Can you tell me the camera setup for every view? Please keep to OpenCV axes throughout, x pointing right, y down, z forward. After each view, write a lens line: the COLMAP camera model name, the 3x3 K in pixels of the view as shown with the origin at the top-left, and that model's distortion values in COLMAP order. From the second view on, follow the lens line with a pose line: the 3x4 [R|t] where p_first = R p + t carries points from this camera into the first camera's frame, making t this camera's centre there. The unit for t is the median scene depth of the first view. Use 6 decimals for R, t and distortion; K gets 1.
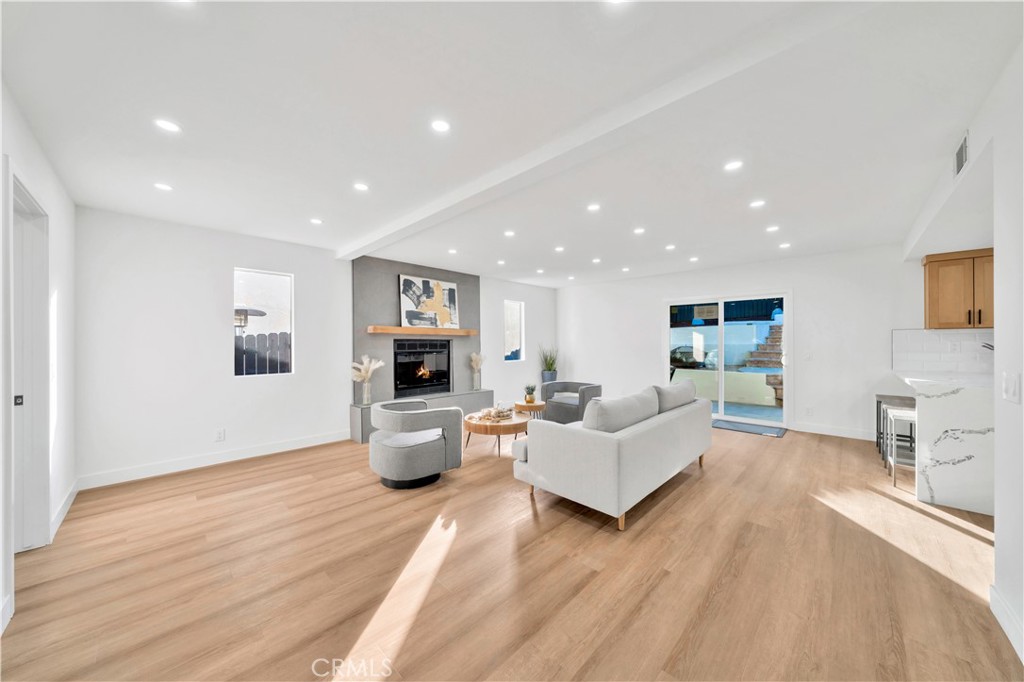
lens RADIAL K [[347.3, 0, 510.9], [0, 347.3, 343.2], [0, 0, 1]] dist [-0.007238, 0.000483]
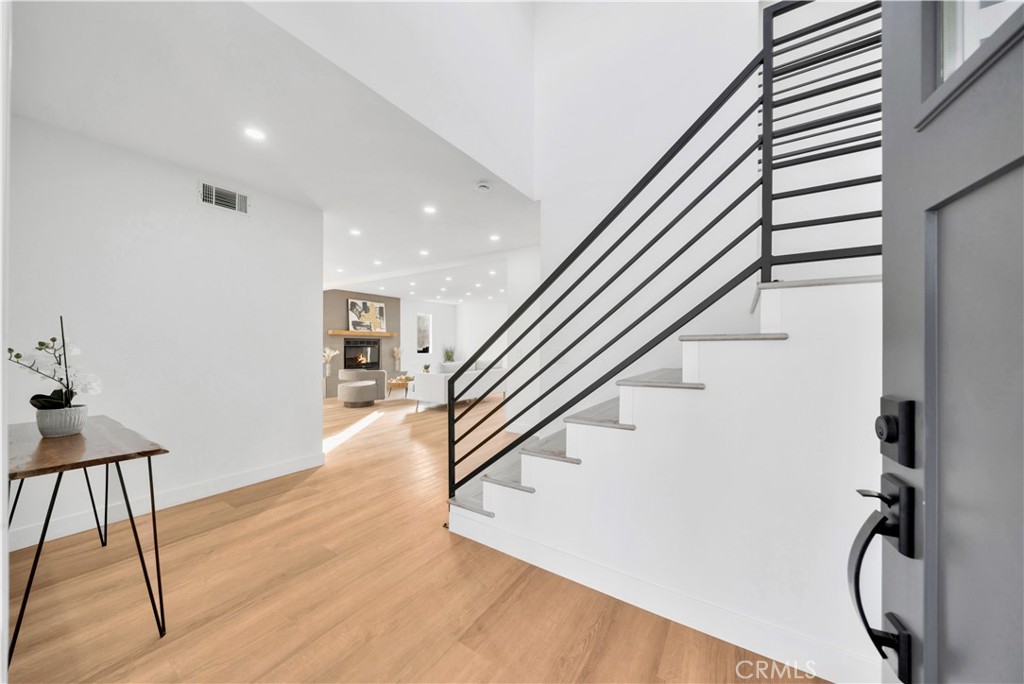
lens RADIAL K [[347.3, 0, 503.4], [0, 347.3, 338.3], [0, 0, 1]] dist [-0.007238, 0.000483]
pose [[0.986387, 0.005082, 0.164364, 0.129842], [-0.001423, 0.999749, -0.022373, 0.023217], [-0.164437, 0.021835, 0.986146, -0.704216]]
